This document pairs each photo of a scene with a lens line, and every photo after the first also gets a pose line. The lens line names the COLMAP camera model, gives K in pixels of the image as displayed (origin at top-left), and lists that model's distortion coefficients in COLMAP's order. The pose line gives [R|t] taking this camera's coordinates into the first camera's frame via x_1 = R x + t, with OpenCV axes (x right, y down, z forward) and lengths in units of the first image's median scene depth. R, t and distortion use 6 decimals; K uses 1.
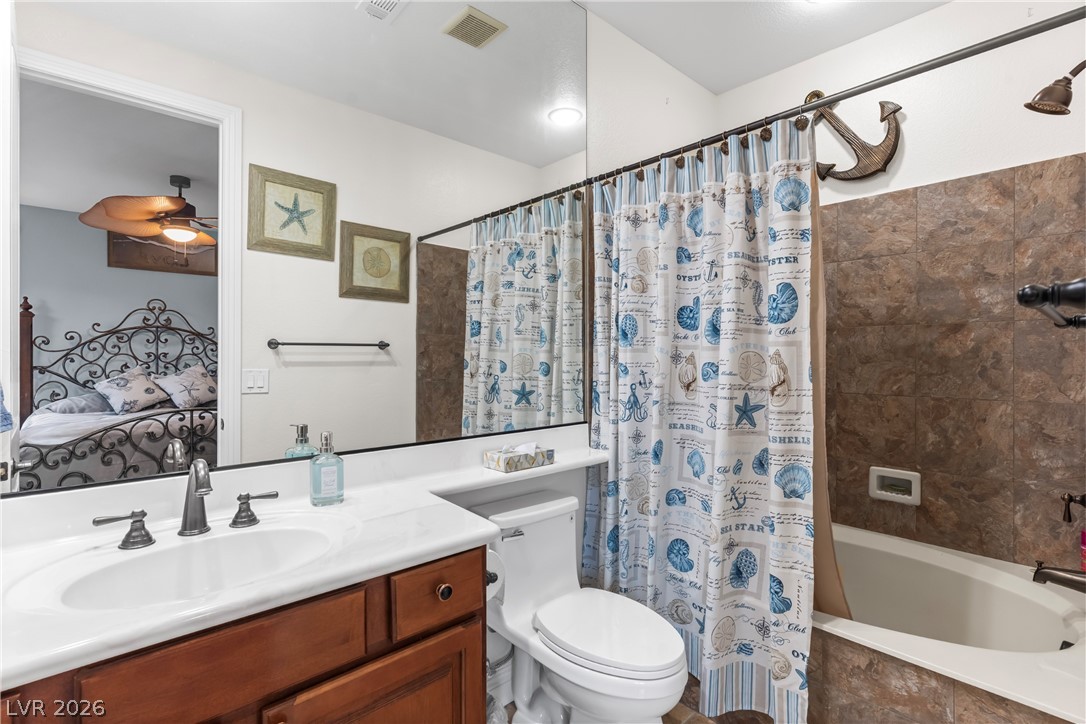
lens RADIAL K [[519.3, 0, 546.5], [0, 519.3, 358.8], [0, 0, 1]] dist [0.003238, 0.000585]
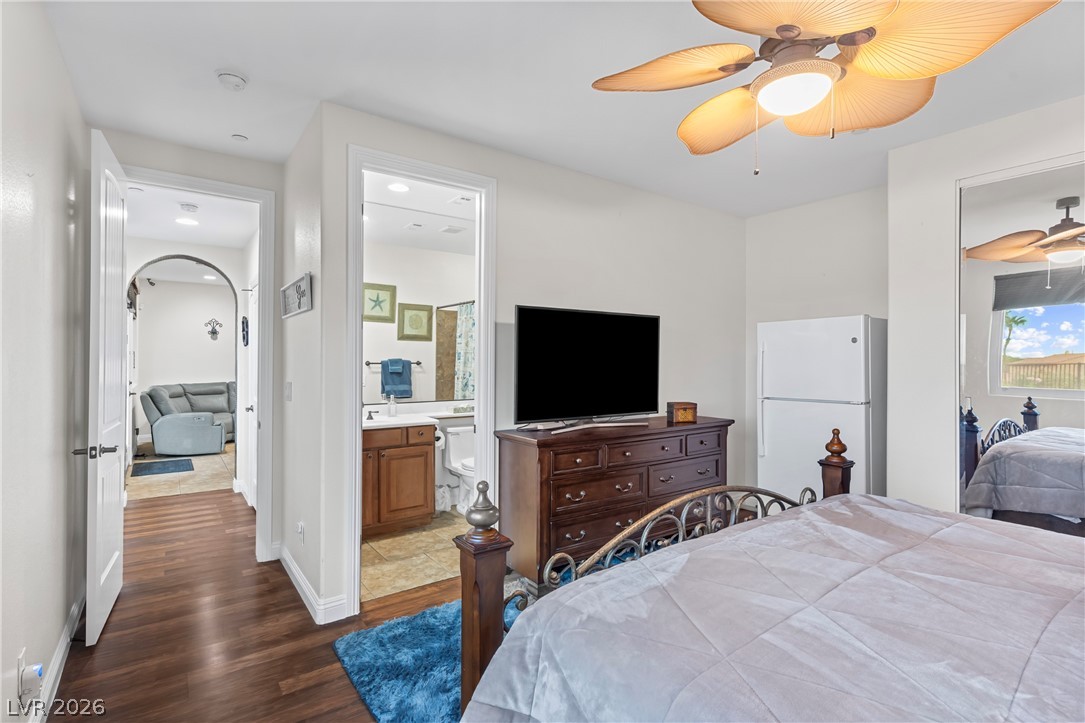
lens RADIAL K [[518.8, 0, 538.2], [0, 518.8, 365.5], [0, 0, 1]] dist [0.003238, 0.000585]
pose [[0.992573, 0.002565, -0.121625, 0.441985], [-0.002174, 0.999992, 0.003349, -0.028318], [0.121632, -0.003059, 0.992571, -1.062634]]
